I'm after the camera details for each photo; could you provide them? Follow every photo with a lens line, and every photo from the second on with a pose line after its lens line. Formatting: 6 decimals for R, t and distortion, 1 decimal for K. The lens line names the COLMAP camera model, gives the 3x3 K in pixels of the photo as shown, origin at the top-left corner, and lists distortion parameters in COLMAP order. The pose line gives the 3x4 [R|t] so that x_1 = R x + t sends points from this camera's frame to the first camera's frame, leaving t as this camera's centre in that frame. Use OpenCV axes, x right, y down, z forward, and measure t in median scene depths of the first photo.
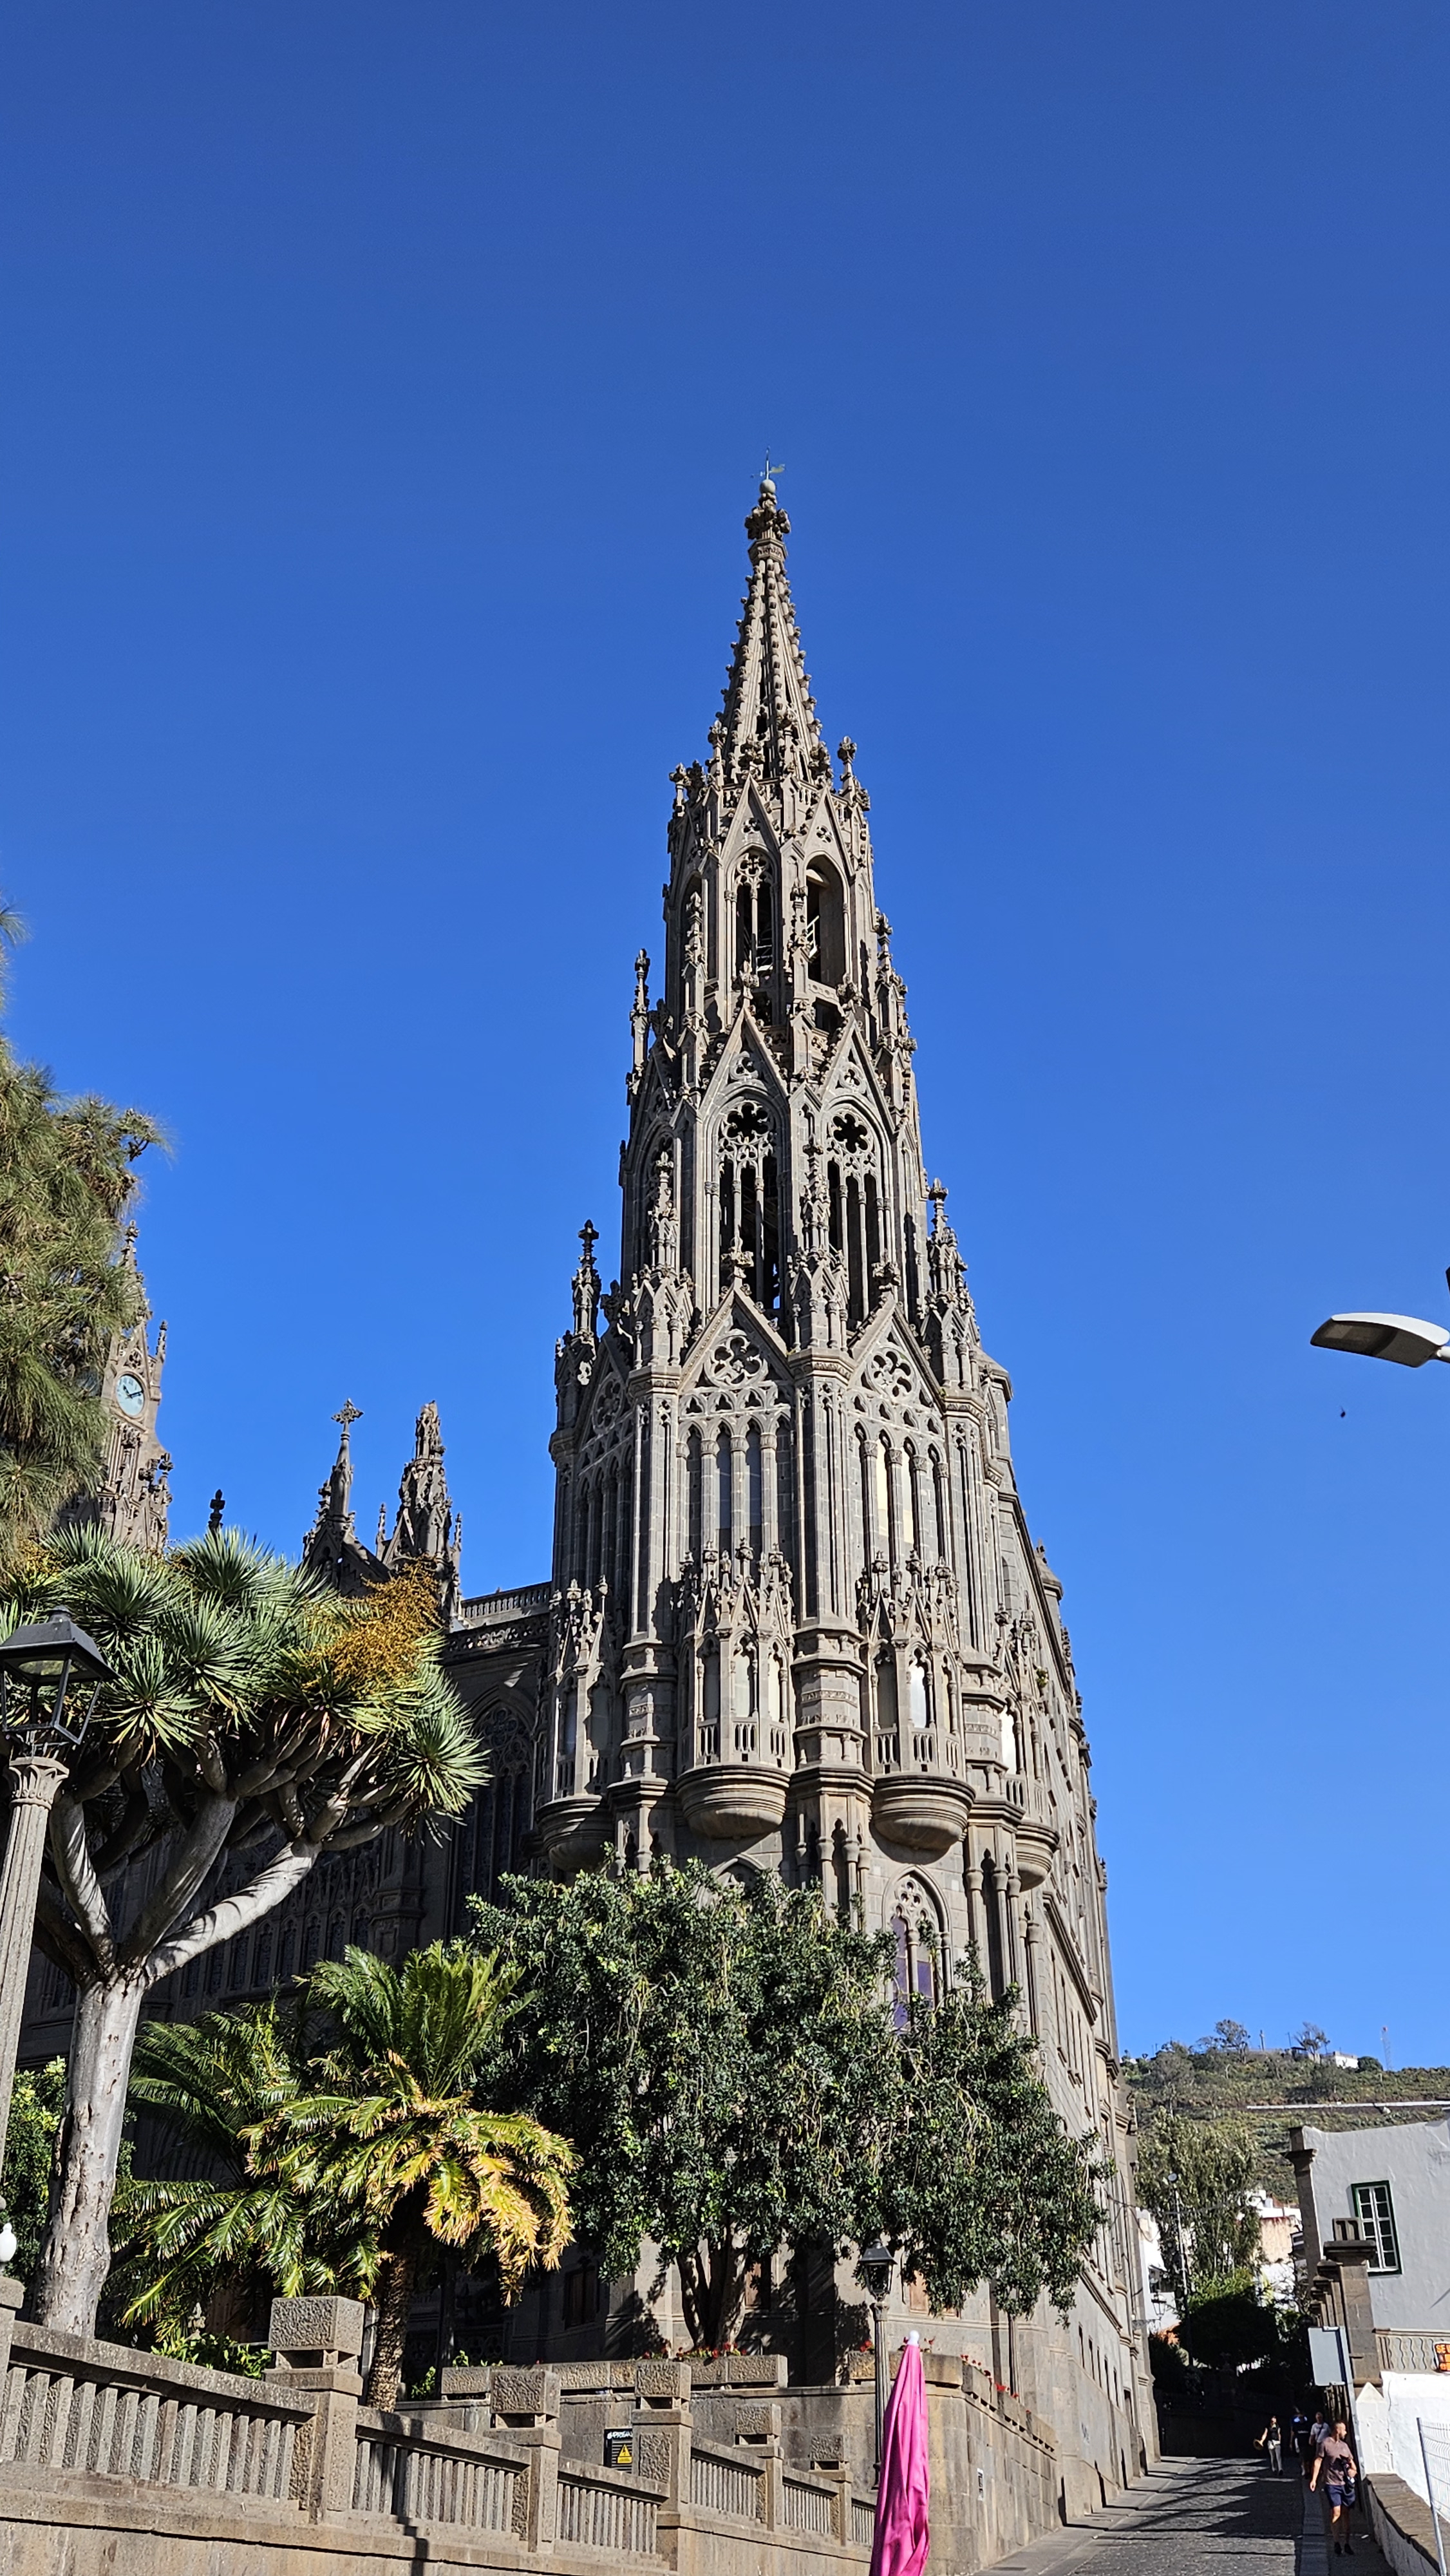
lens RADIAL K [[2359.6, 0, 754.2], [0, 2359.6, 1281.0], [0, 0, 1]] dist [0.093700, -0.012925]
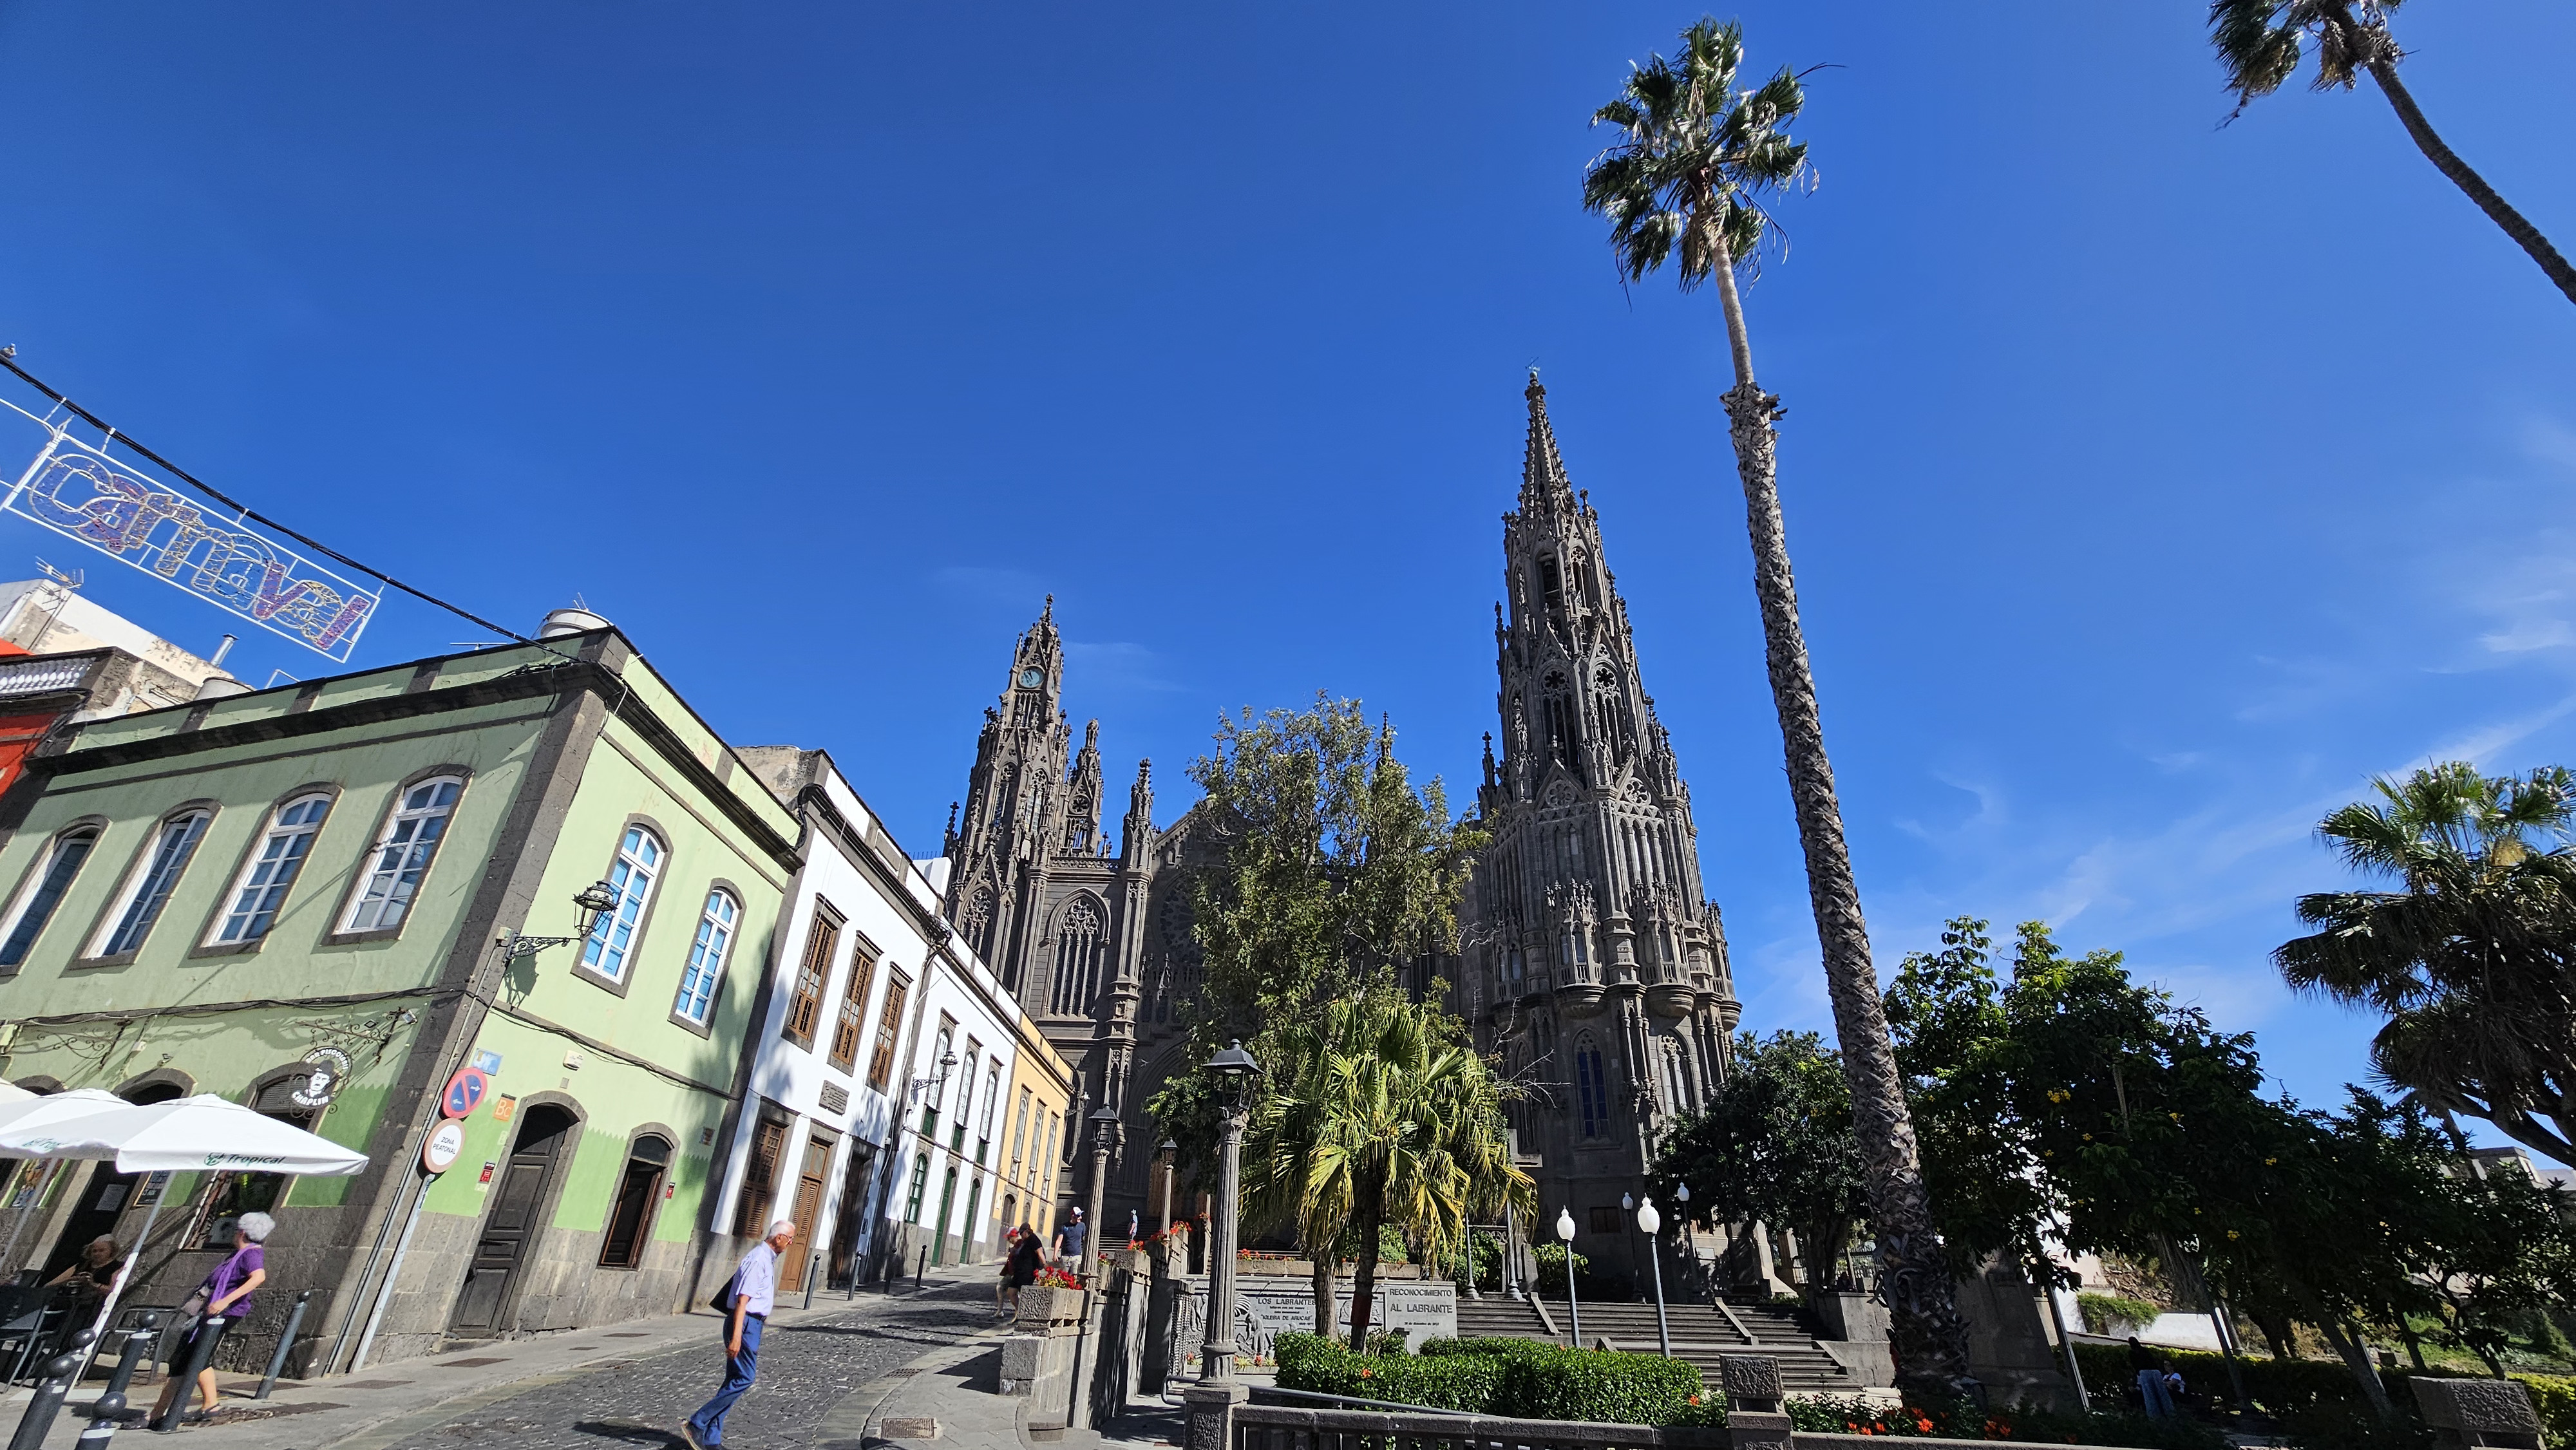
lens RADIAL K [[1086.0, 0, 1315.6], [0, 1086.0, 732.0], [0, 0, 1]] dist [-0.001095, 0.001513]
pose [[0.871252, 0.255890, 0.418857, -0.692598], [-0.264261, 0.963661, -0.039041, 0.096930], [-0.413626, -0.076673, 0.907213, 0.228960]]
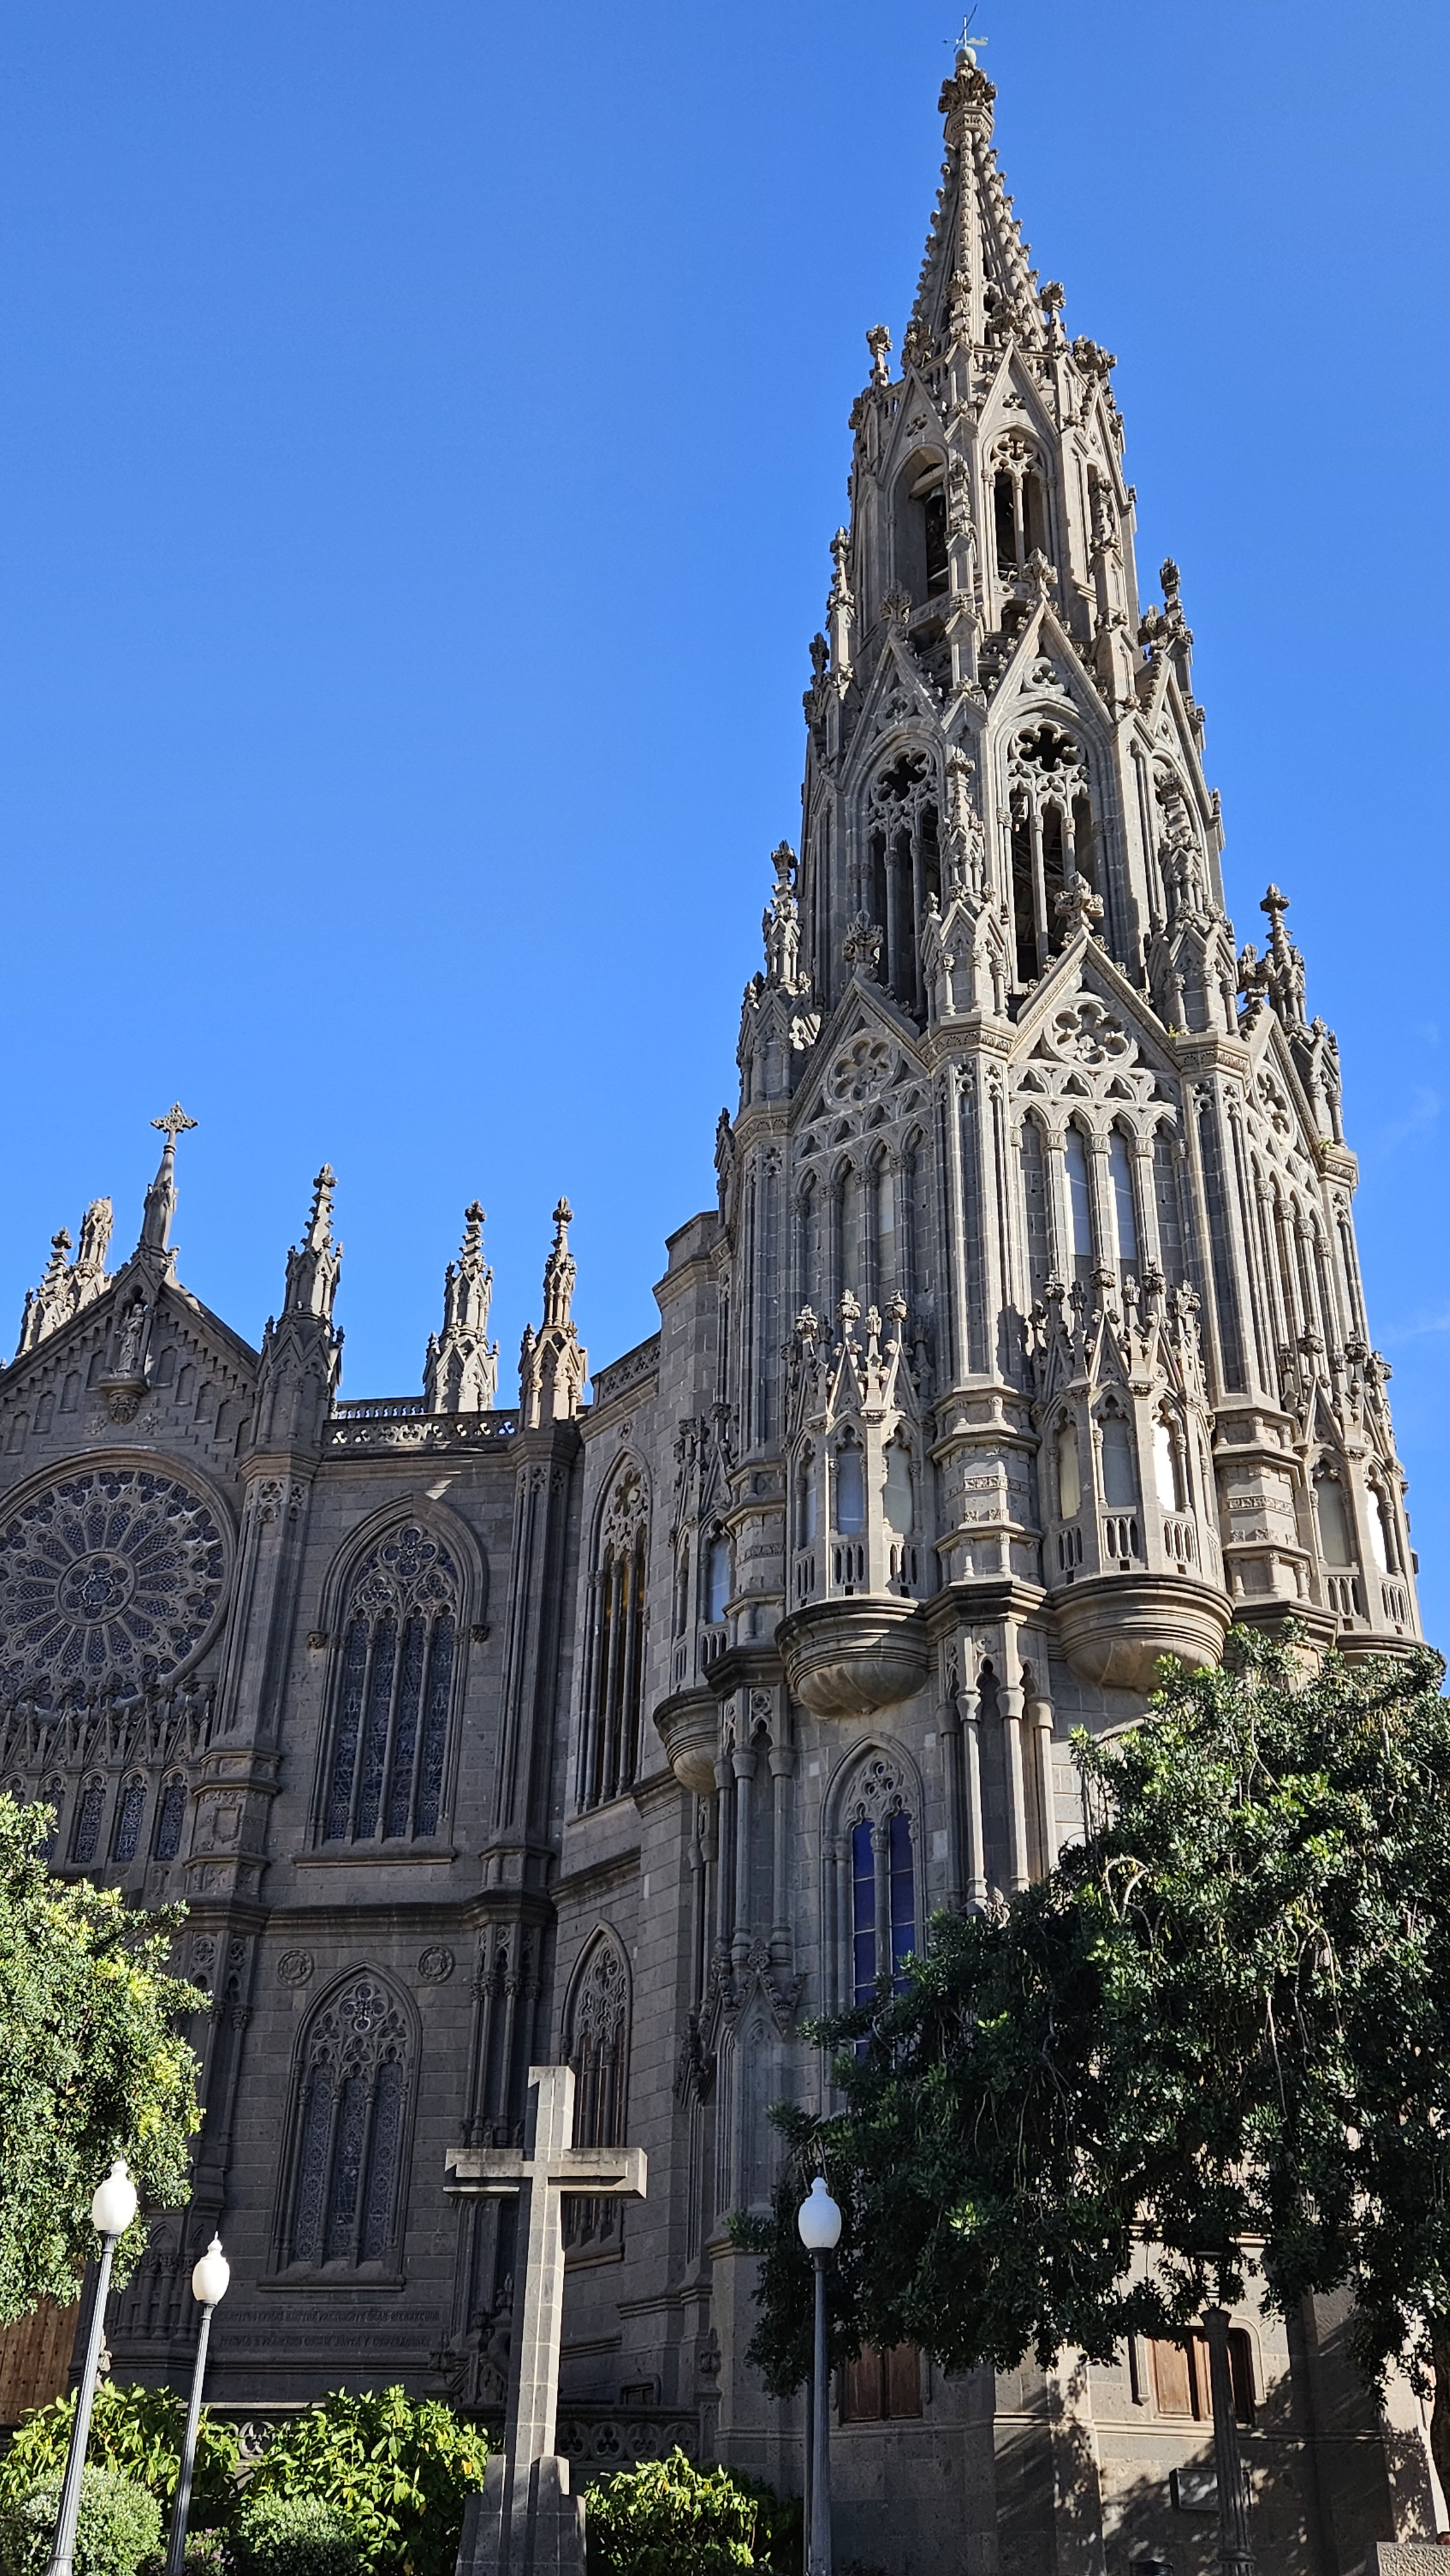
lens RADIAL K [[2371.8, 0, 693.8], [0, 2371.8, 1299.3], [0, 0, 1]] dist [0.069241, -0.005048]
pose [[0.950921, 0.187647, 0.246046, -0.275364], [-0.183182, 0.982218, -0.041126, 0.160553], [-0.249388, -0.005964, 0.968385, 0.355295]]
